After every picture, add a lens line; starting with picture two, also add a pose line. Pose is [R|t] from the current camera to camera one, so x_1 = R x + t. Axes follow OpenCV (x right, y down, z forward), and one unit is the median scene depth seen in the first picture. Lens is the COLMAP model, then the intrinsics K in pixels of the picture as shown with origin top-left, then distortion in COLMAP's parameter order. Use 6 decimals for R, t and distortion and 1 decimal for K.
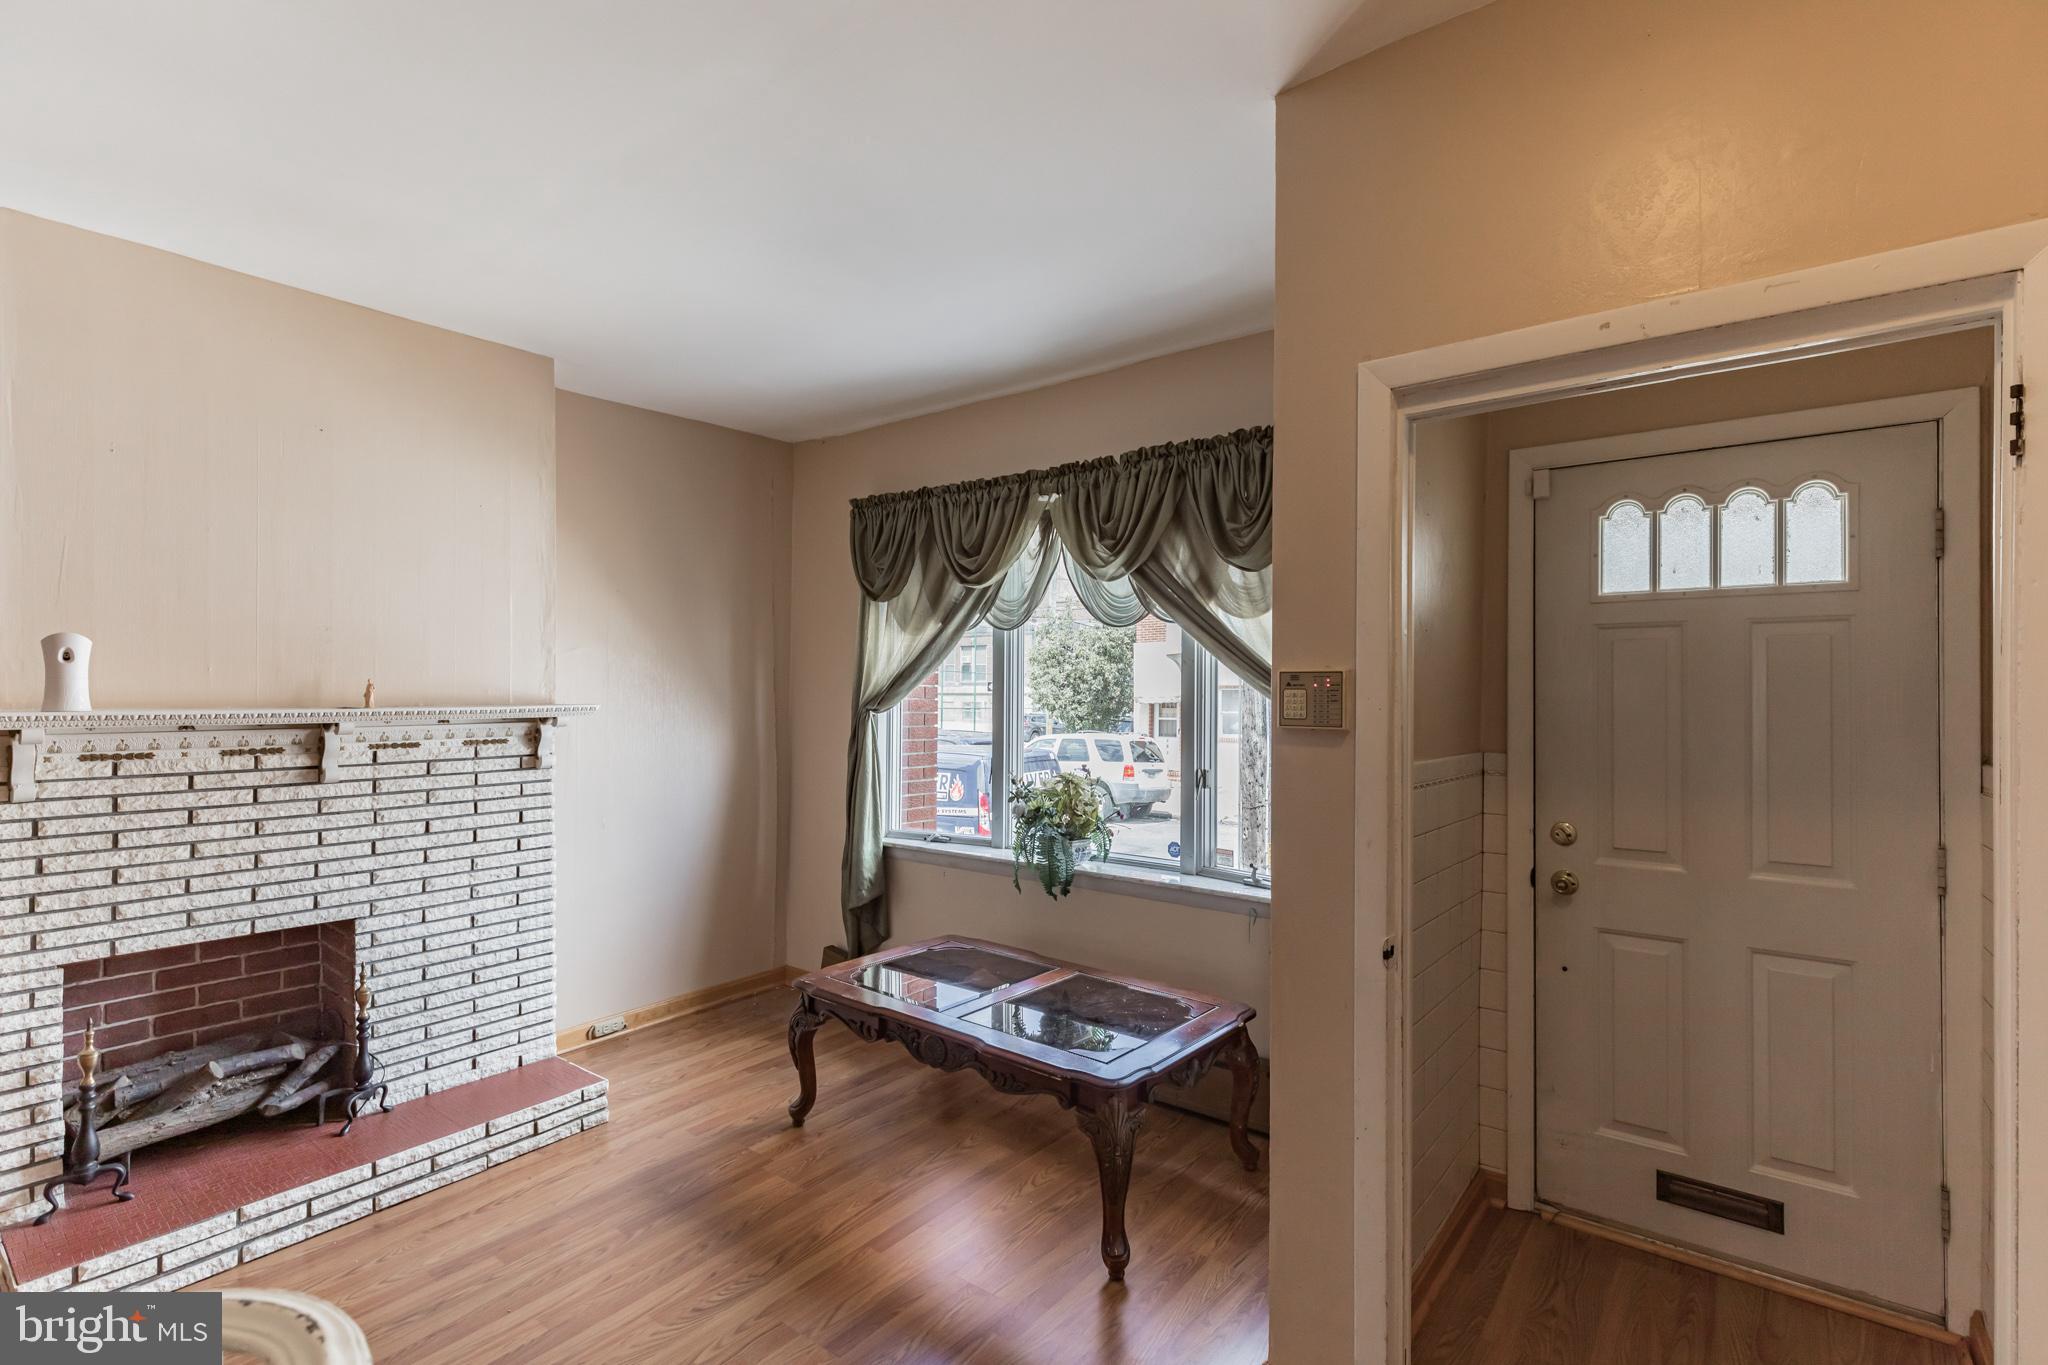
lens RADIAL K [[930.2, 0, 1030.2], [0, 930.2, 691.9], [0, 0, 1]] dist [-0.000133, -0.000094]
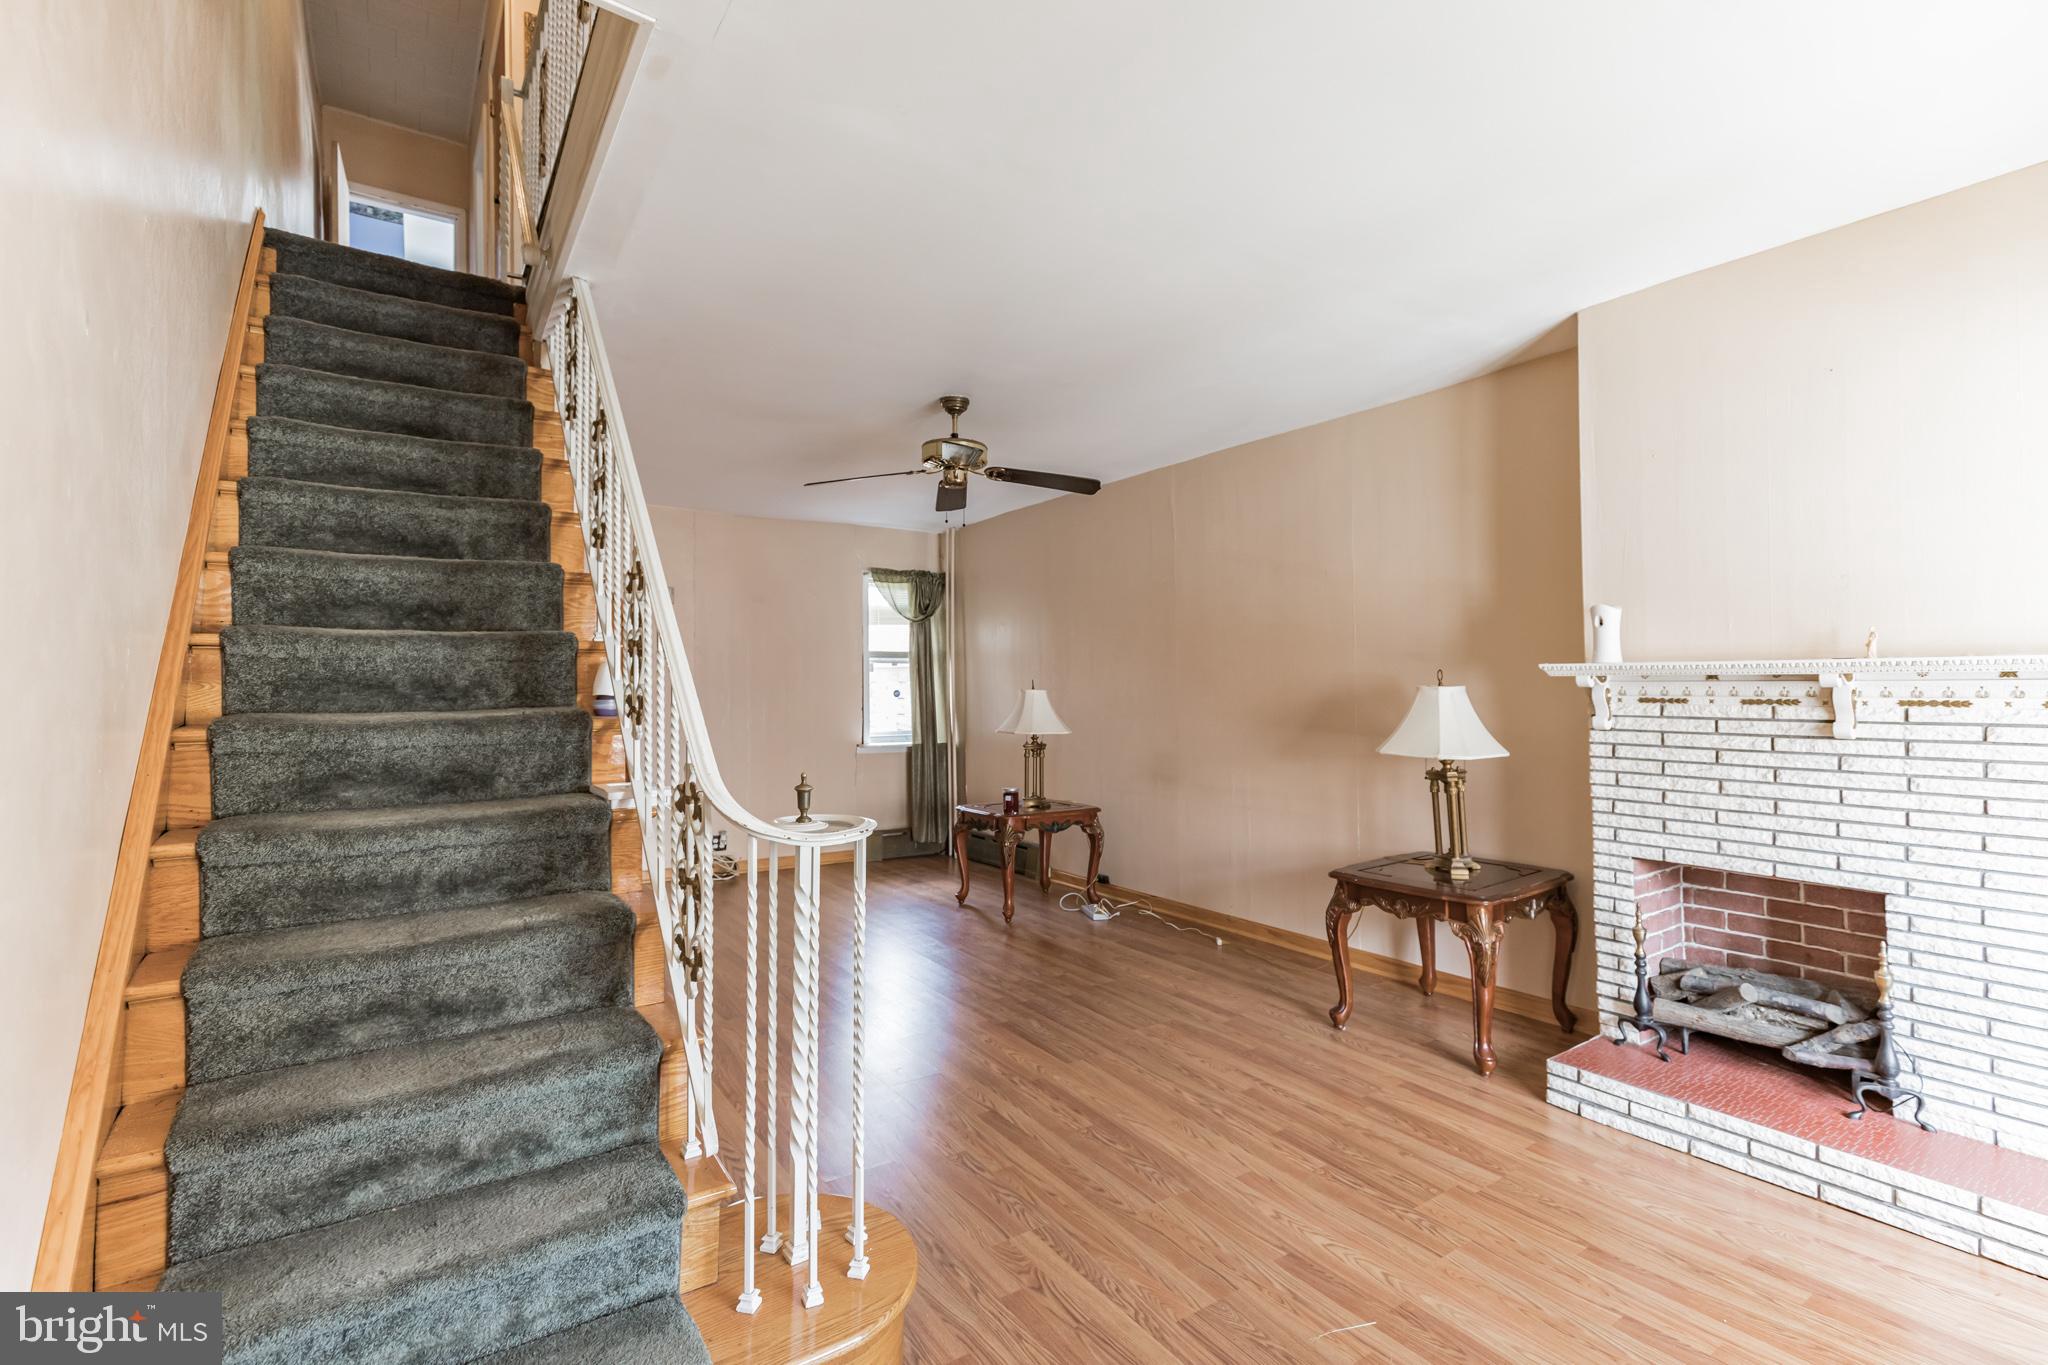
lens RADIAL K [[930.2, 0, 1030.3], [0, 930.2, 675.9], [0, 0, 1]] dist [-0.000133, -0.000094]
pose [[-0.308401, -0.000836, -0.951256, 0.414549], [0.011131, 0.999928, -0.004488, 0.030425], [0.951191, -0.011972, -0.308370, 0.529585]]
